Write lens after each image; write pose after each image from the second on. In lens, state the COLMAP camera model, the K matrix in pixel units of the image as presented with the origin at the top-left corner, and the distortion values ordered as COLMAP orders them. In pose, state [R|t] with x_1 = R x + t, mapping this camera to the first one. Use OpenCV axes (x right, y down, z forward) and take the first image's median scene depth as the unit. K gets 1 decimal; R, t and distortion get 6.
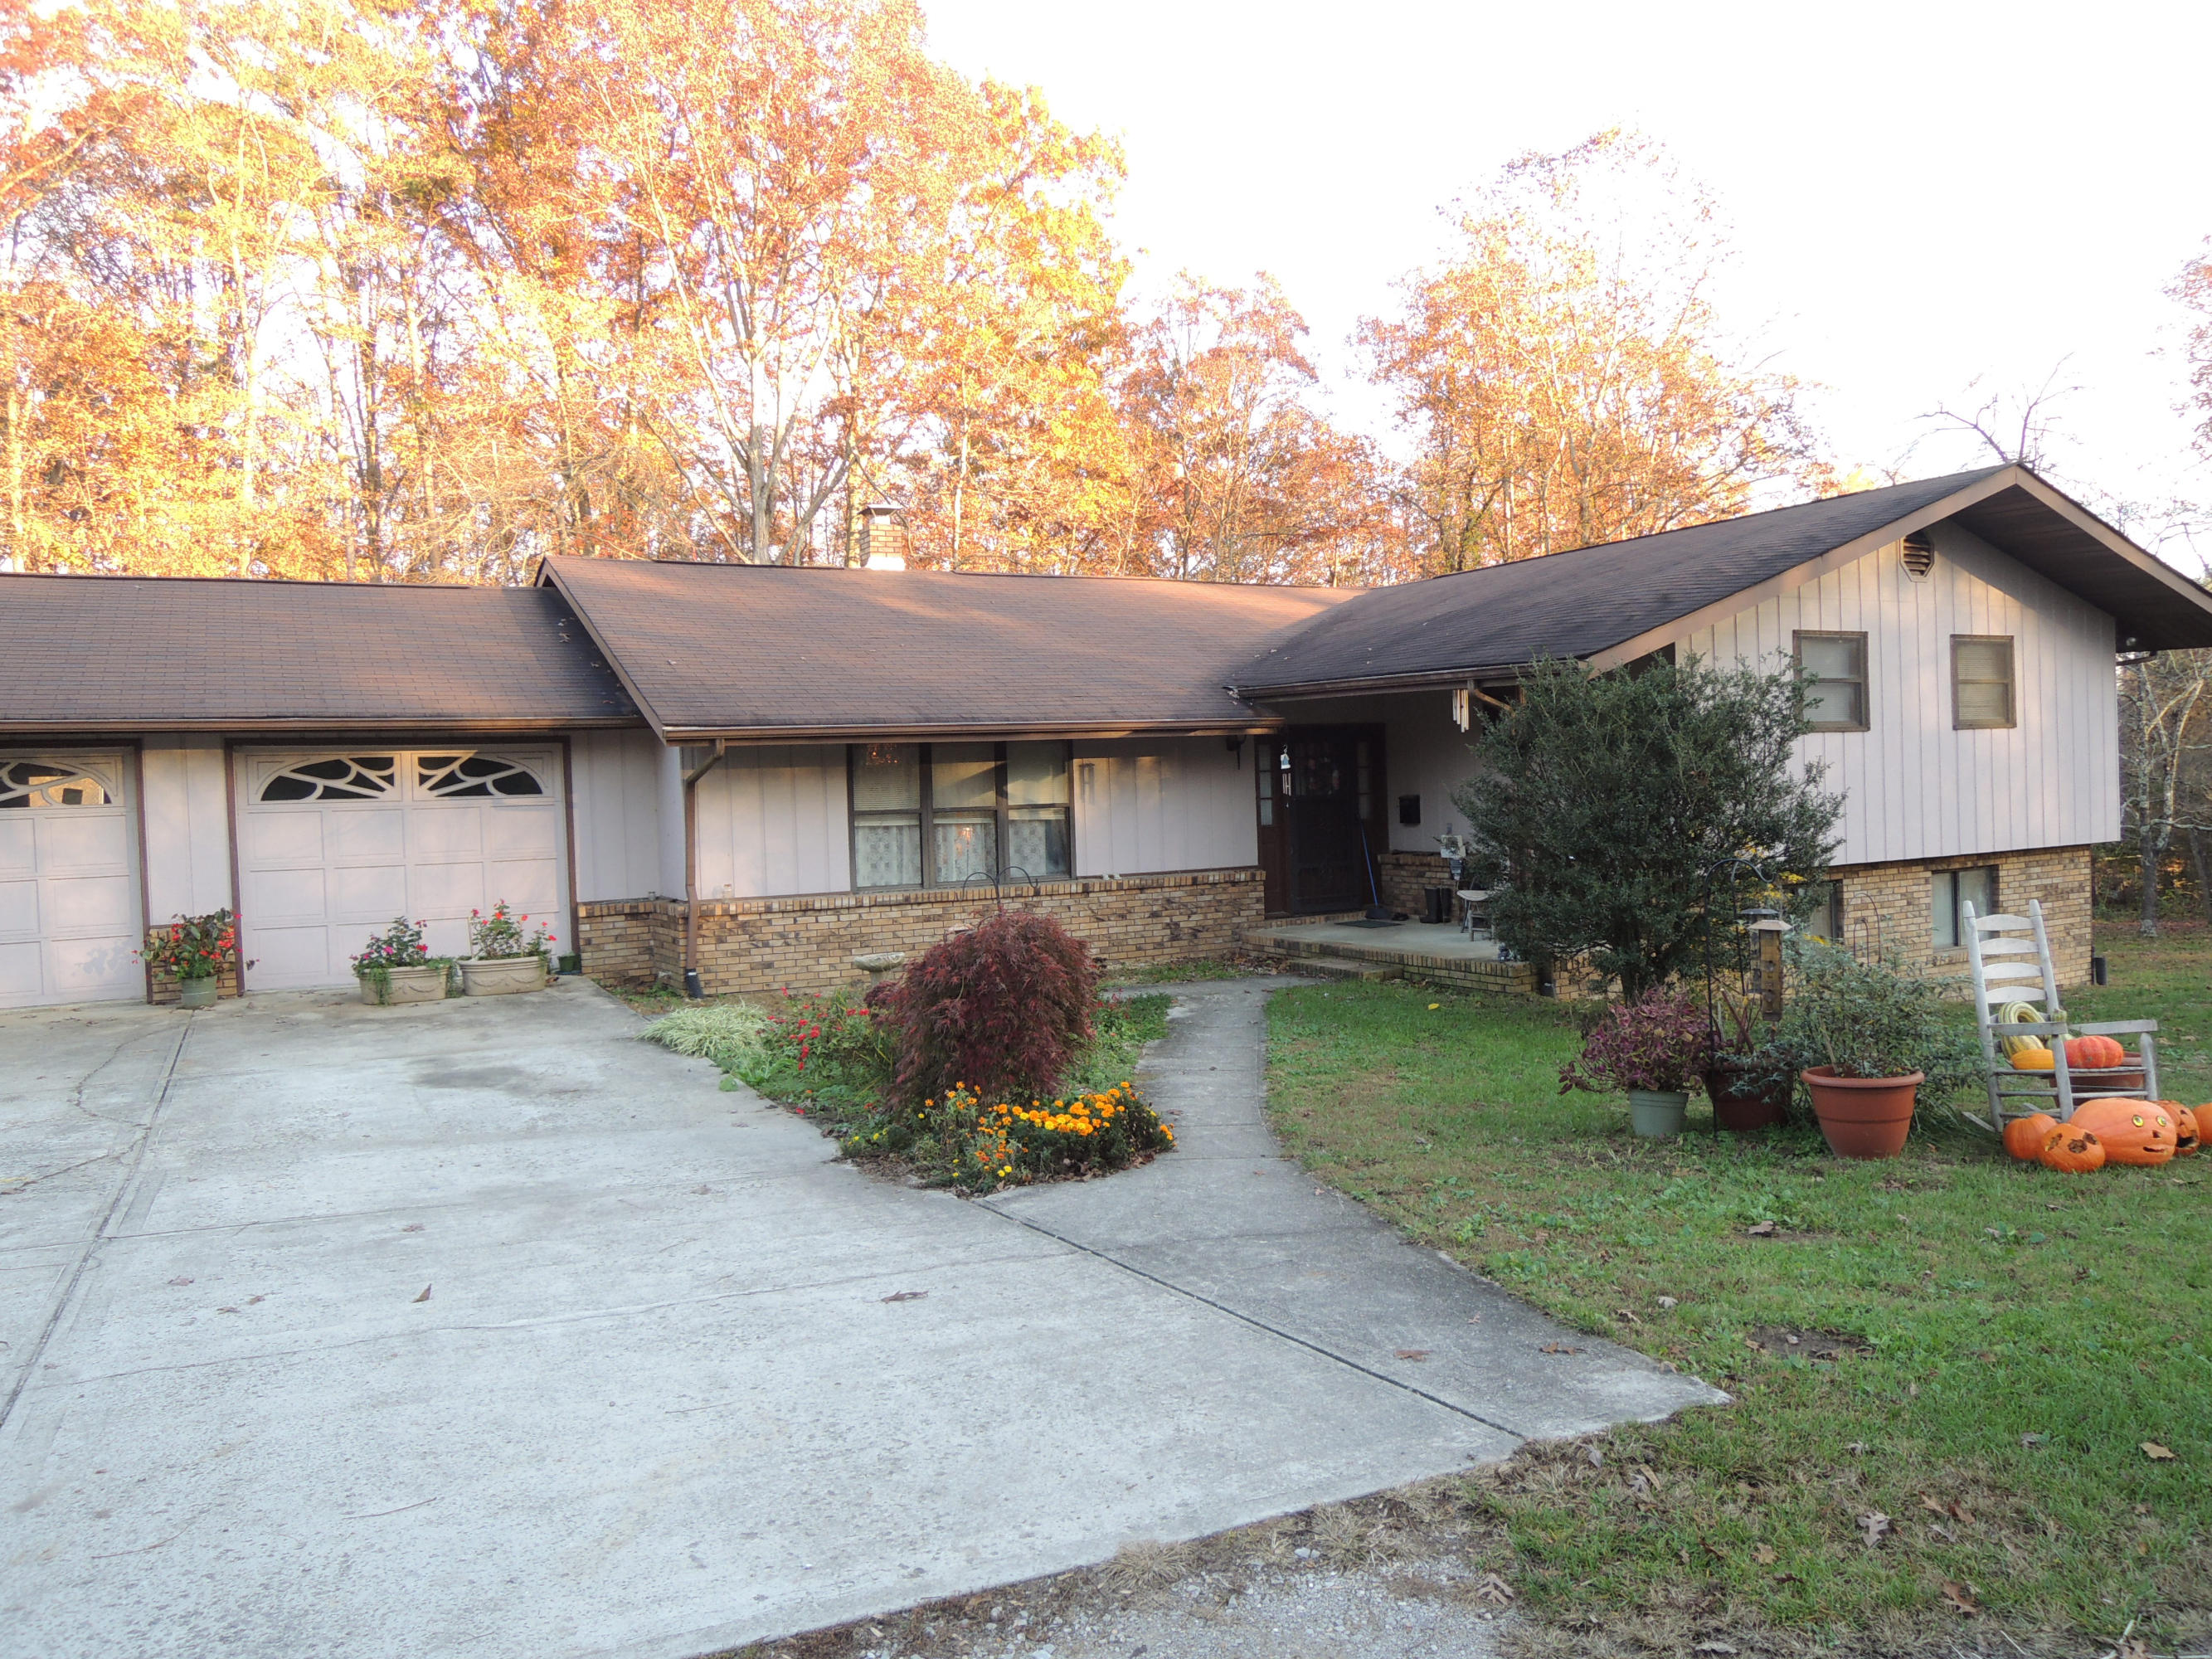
lens RADIAL K [[1571.7, 0, 1115.8], [0, 1571.7, 811.2], [0, 0, 1]] dist [-0.023846, -0.004033]
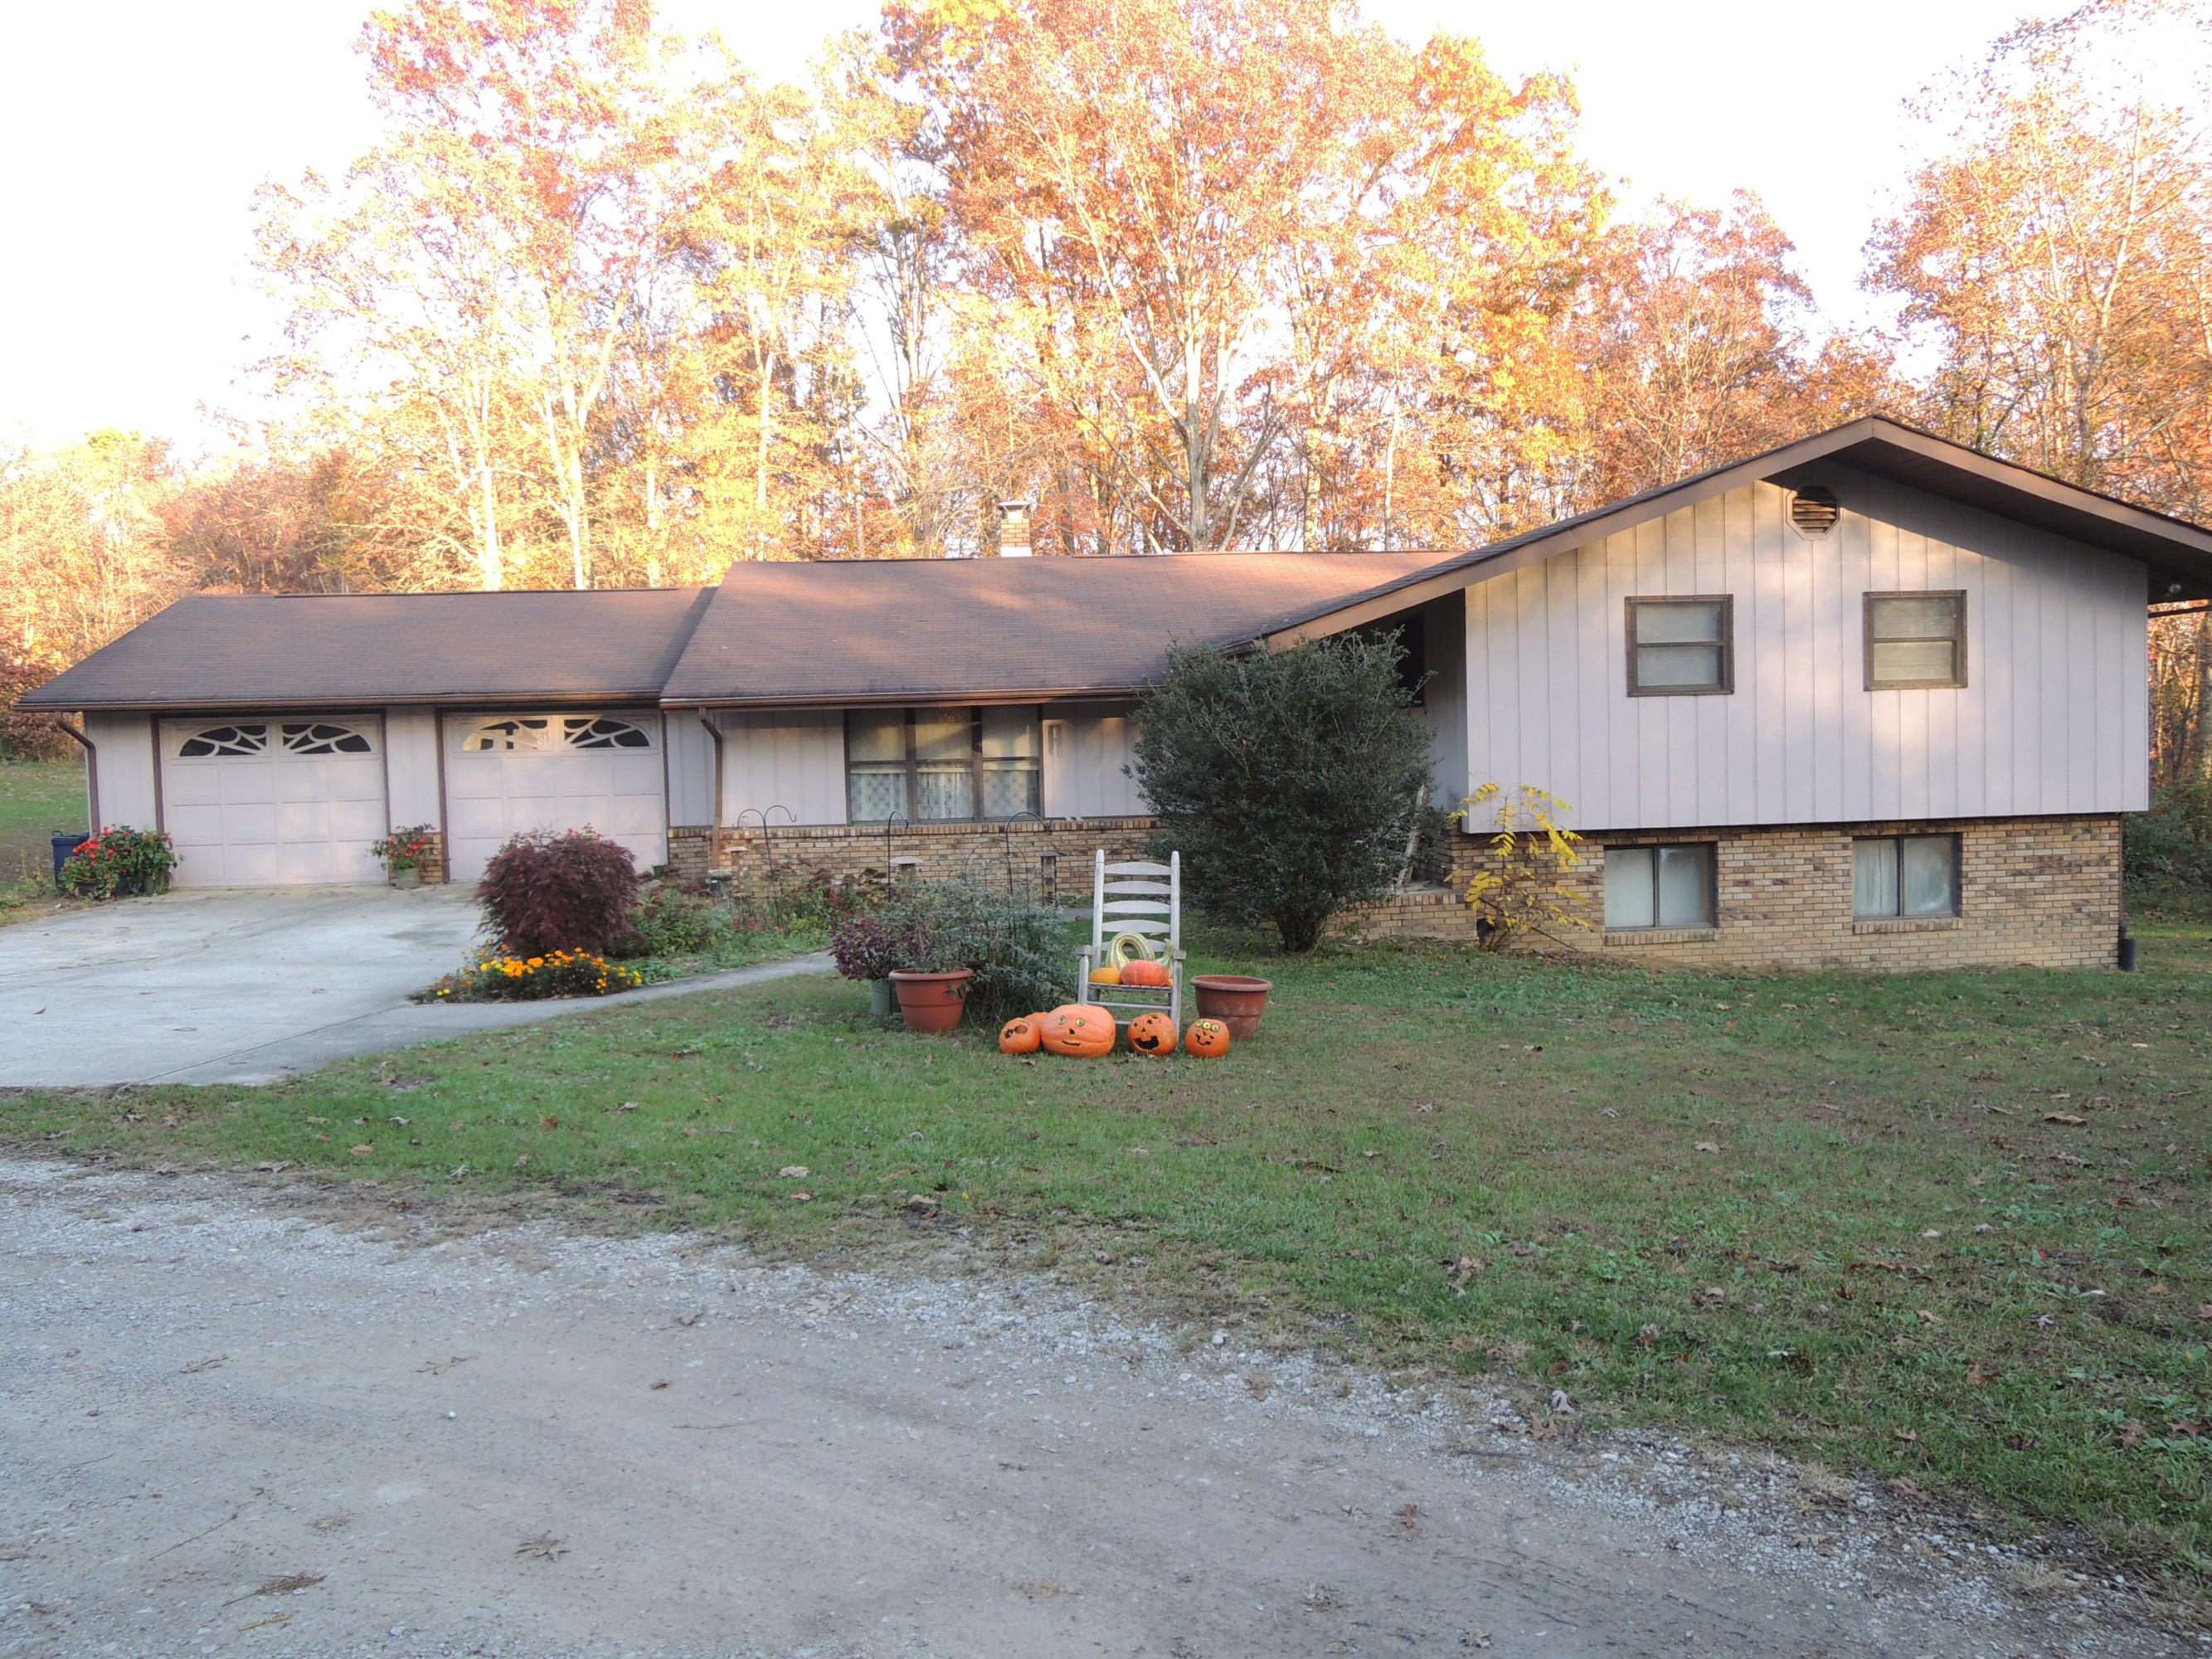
lens RADIAL K [[1571.7, 0, 1115.8], [0, 1571.7, 811.2], [0, 0, 1]] dist [-0.023846, -0.004033]
pose [[0.912818, 0.025176, -0.407591, 0.552372], [-0.010116, 0.999186, 0.039060, -0.011859], [0.408242, -0.031532, 0.912329, -0.080788]]
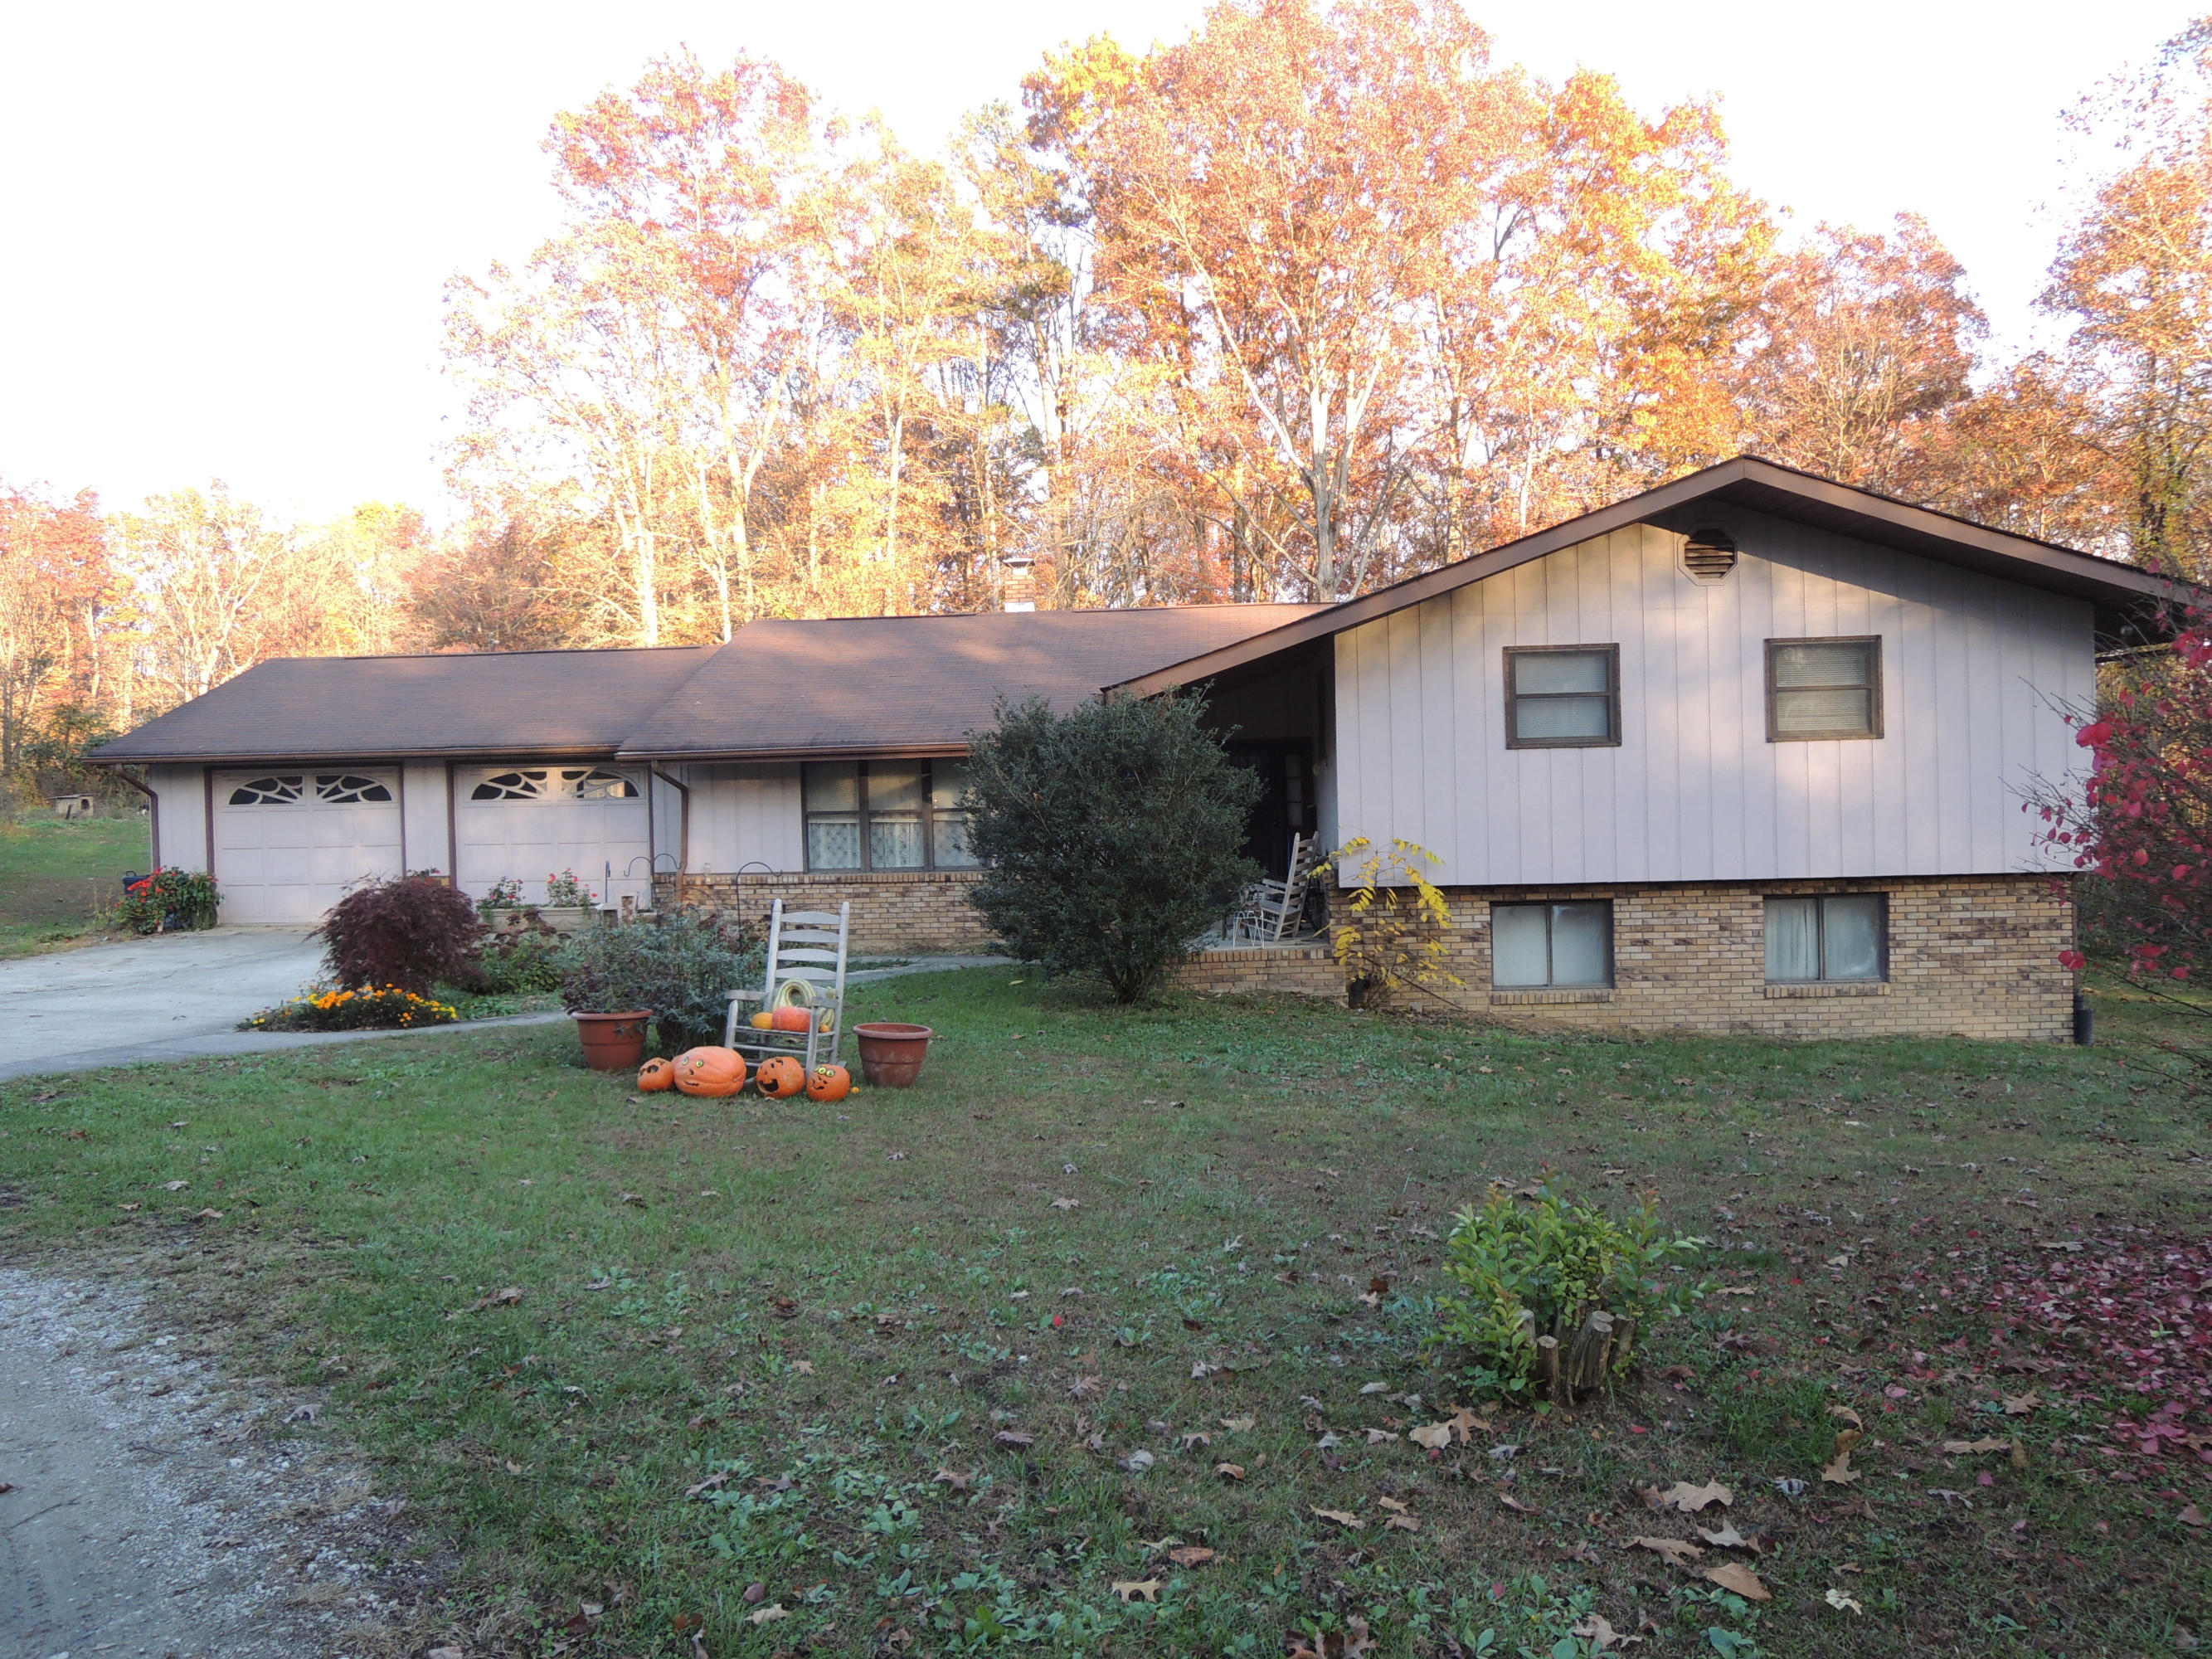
lens RADIAL K [[1571.7, 0, 1115.8], [0, 1571.7, 811.2], [0, 0, 1]] dist [-0.023846, -0.004033]
pose [[0.842761, 0.015934, -0.538052, 0.769649], [-0.012605, 0.999872, 0.009866, -0.017191], [0.538140, -0.001533, 0.842854, 0.016977]]
